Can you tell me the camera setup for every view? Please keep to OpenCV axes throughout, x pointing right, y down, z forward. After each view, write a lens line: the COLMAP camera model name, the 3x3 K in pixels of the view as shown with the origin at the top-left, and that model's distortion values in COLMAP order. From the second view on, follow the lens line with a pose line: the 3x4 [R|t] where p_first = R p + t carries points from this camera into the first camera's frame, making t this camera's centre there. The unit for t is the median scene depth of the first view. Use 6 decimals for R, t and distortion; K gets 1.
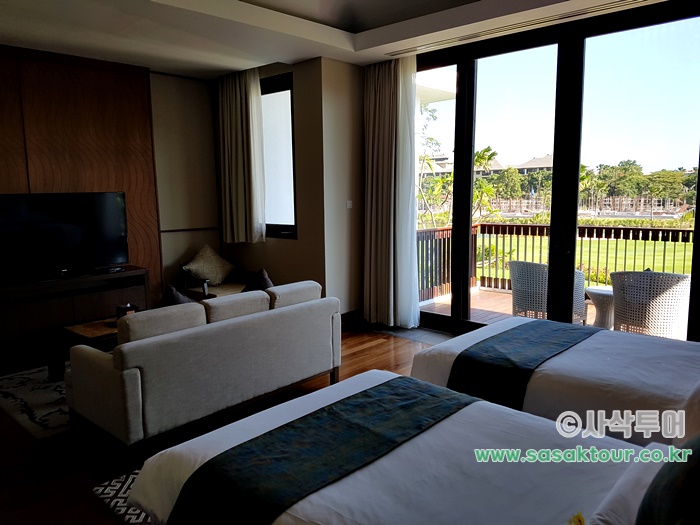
lens RADIAL K [[545.3, 0, 335.6], [0, 545.3, 261.9], [0, 0, 1]] dist [0.034029, -0.003956]
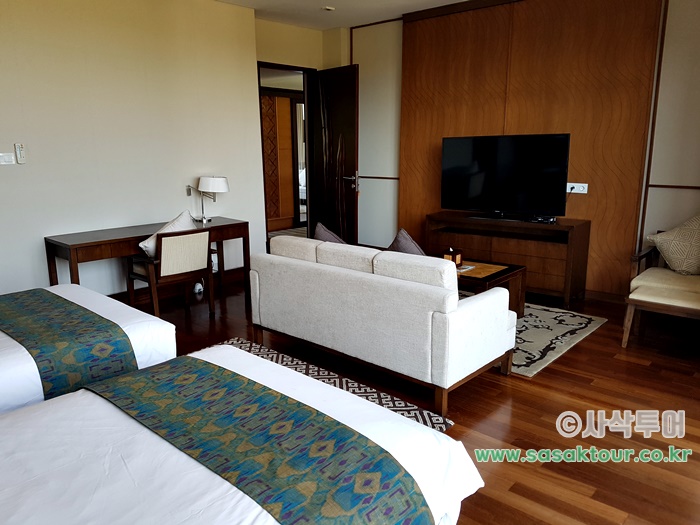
lens RADIAL K [[545.3, 0, 335.6], [0, 545.3, 261.9], [0, 0, 1]] dist [0.034029, -0.003956]
pose [[0.001286, 0.235390, -0.971900, 0.545056], [-0.118370, 0.965104, 0.233587, -0.097714], [0.992969, 0.114744, 0.029105, 0.672028]]
